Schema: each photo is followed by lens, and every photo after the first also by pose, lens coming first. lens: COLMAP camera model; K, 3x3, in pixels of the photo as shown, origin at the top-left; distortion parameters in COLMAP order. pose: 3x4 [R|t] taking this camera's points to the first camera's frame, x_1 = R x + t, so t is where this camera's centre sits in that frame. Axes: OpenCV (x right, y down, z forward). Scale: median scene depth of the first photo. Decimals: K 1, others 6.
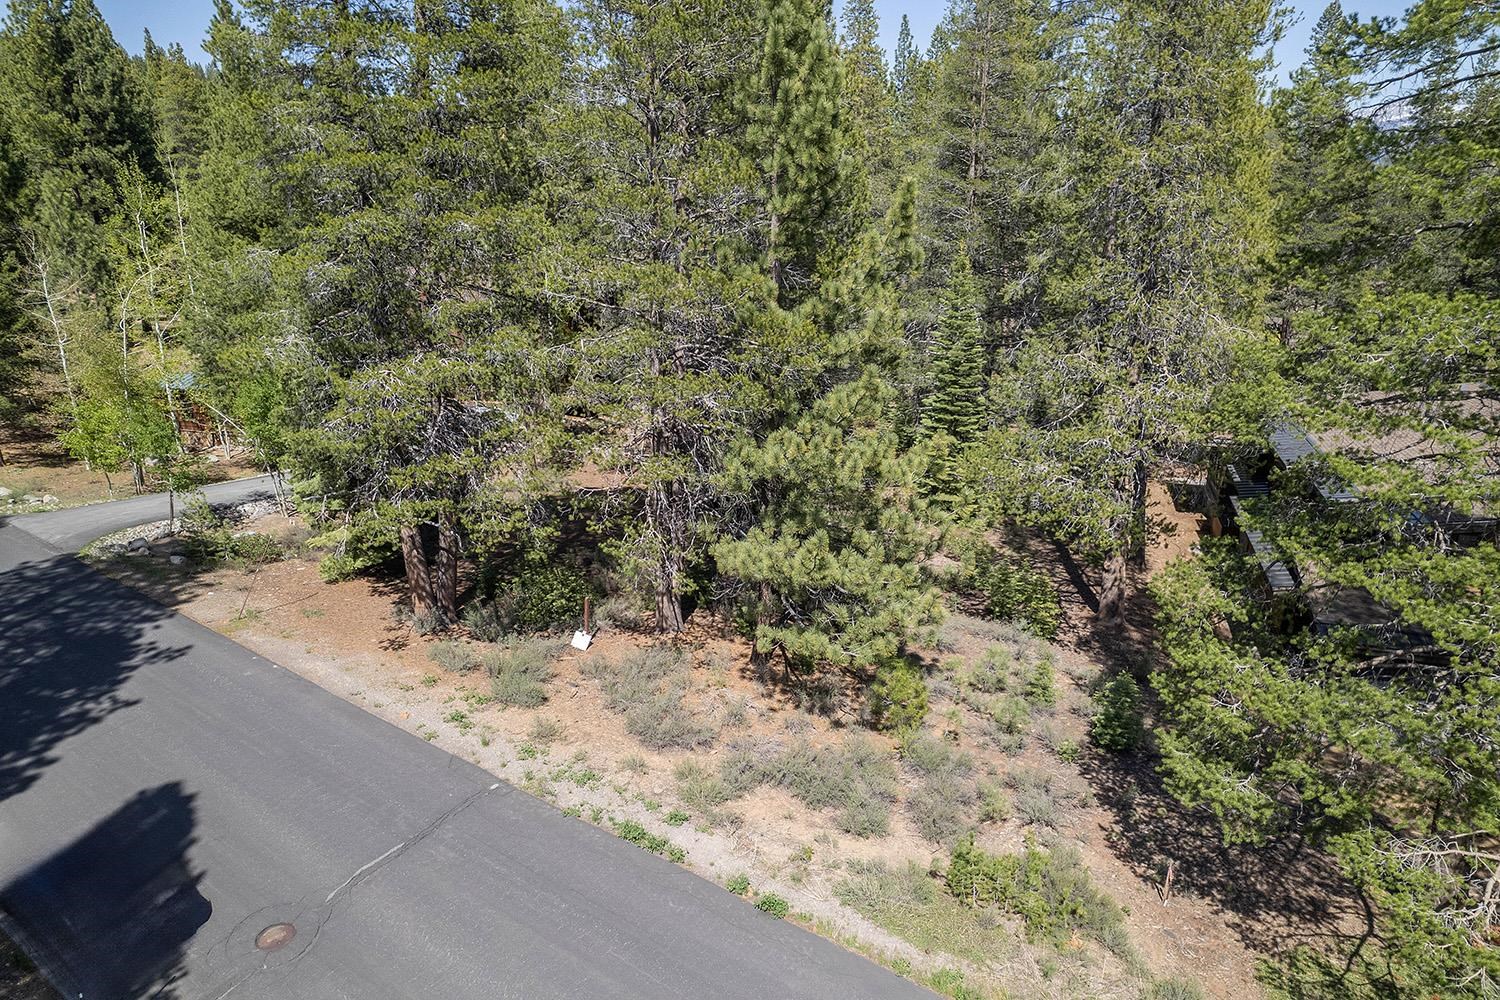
lens RADIAL K [[963.9, 0, 750.0], [0, 963.9, 500.0], [0, 0, 1]] dist [-0.092567, 0.087400]
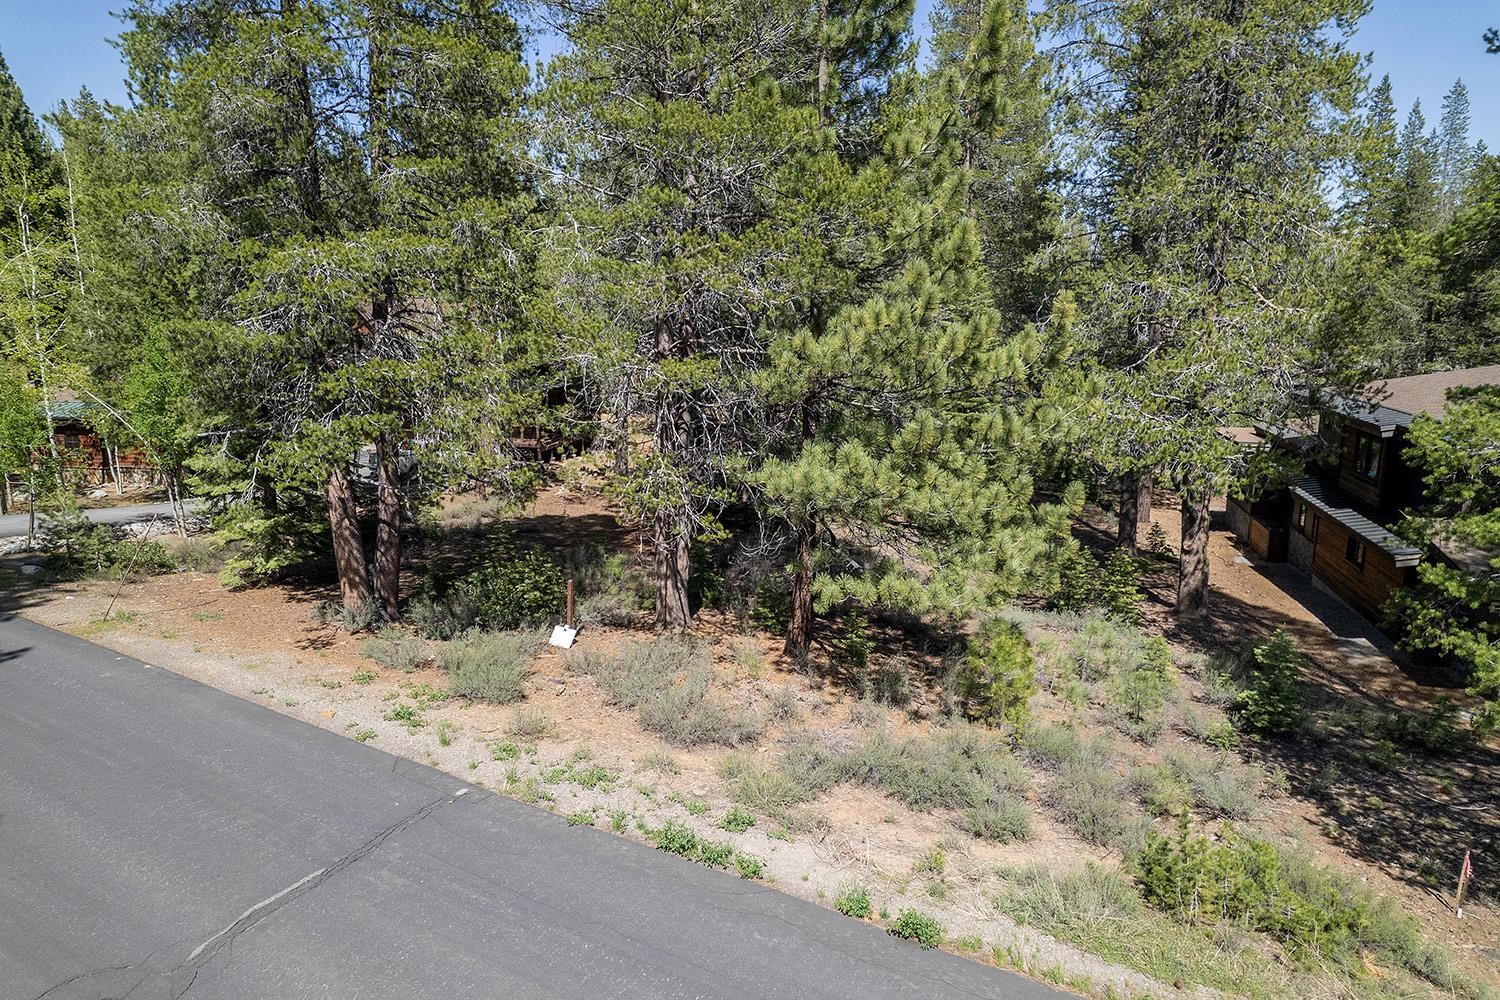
lens RADIAL K [[963.9, 0, 750.0], [0, 963.9, 500.0], [0, 0, 1]] dist [-0.092567, 0.087400]
pose [[0.997323, -0.013314, 0.071905, -0.094583], [0.021434, 0.993321, -0.113373, 0.152223], [-0.069915, 0.114611, 0.990947, 0.249069]]
